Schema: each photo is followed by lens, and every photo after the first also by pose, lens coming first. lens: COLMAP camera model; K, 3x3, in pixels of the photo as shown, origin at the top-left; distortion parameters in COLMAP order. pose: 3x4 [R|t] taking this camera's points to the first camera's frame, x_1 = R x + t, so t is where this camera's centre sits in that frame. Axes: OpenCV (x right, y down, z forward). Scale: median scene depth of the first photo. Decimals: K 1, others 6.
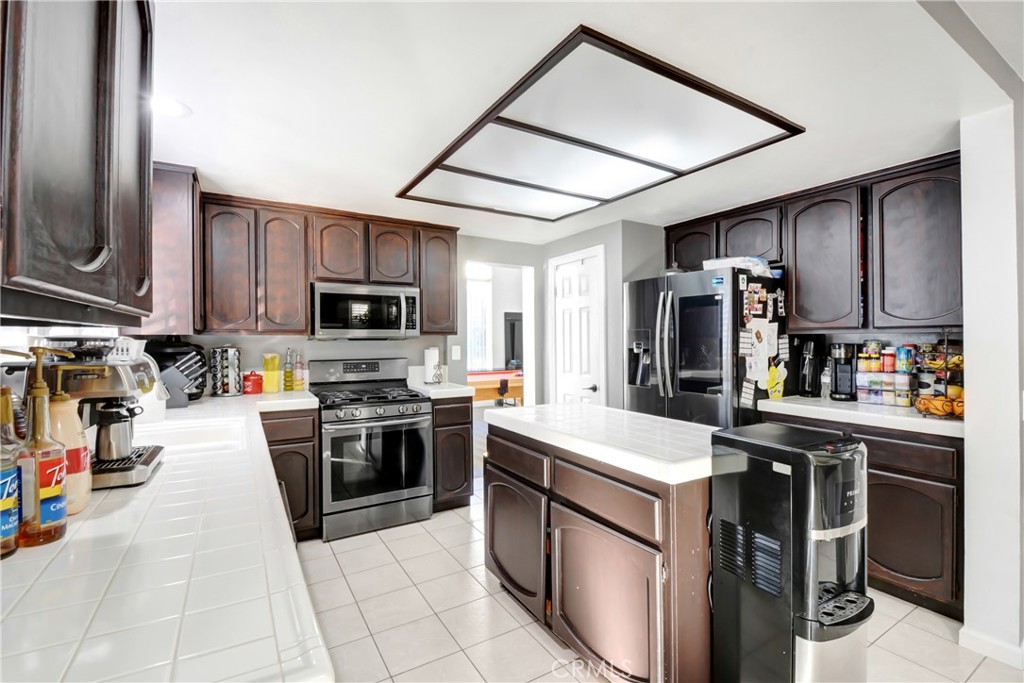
lens RADIAL K [[465.2, 0, 515.6], [0, 465.2, 344.1], [0, 0, 1]] dist [0.022980, -0.026947]
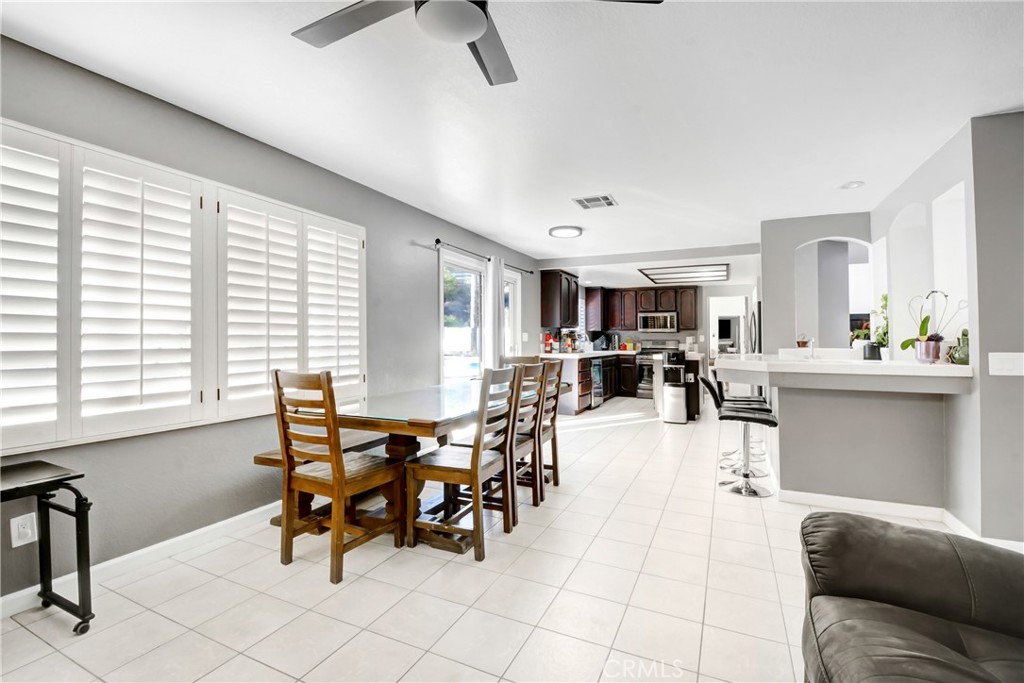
lens RADIAL K [[449.9, 0, 516.7], [0, 449.9, 337.8], [0, 0, 1]] dist [-0.000115, -0.001328]
pose [[0.553772, 0.000454, -0.832668, 1.499747], [-0.015546, 0.999831, -0.009794, 0.063603], [0.832523, 0.018368, 0.553686, -1.209525]]
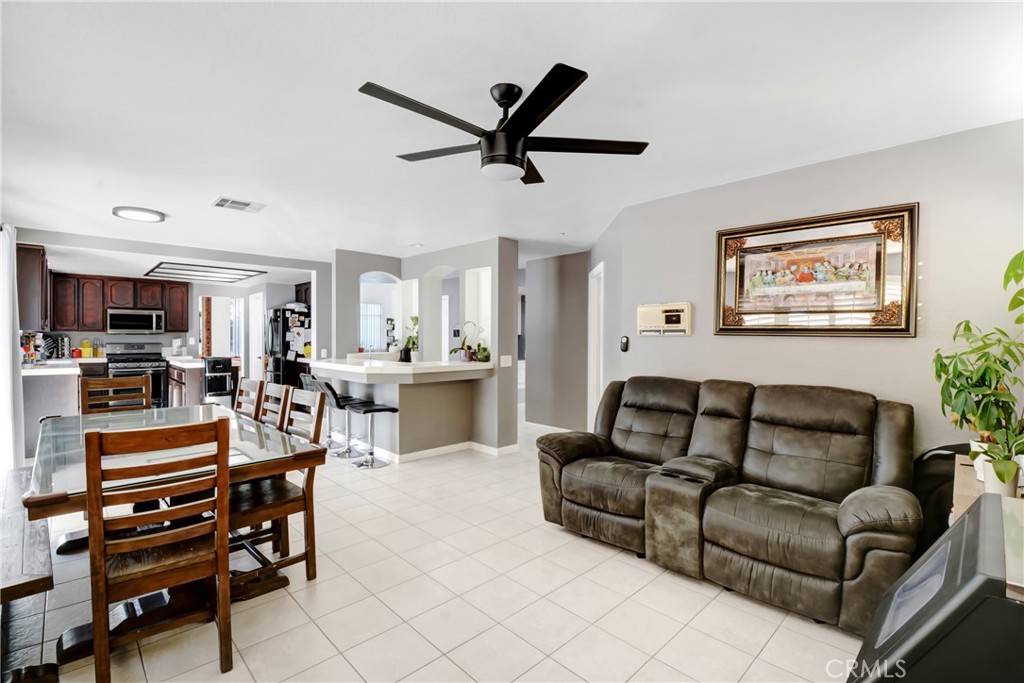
lens RADIAL K [[465.2, 0, 515.6], [0, 465.2, 344.1], [0, 0, 1]] dist [0.022980, -0.026947]
pose [[0.975421, 0.004577, 0.220303, 1.014809], [-0.005042, 0.999986, 0.001548, 0.026844], [-0.220293, -0.002621, 0.975430, -1.663403]]
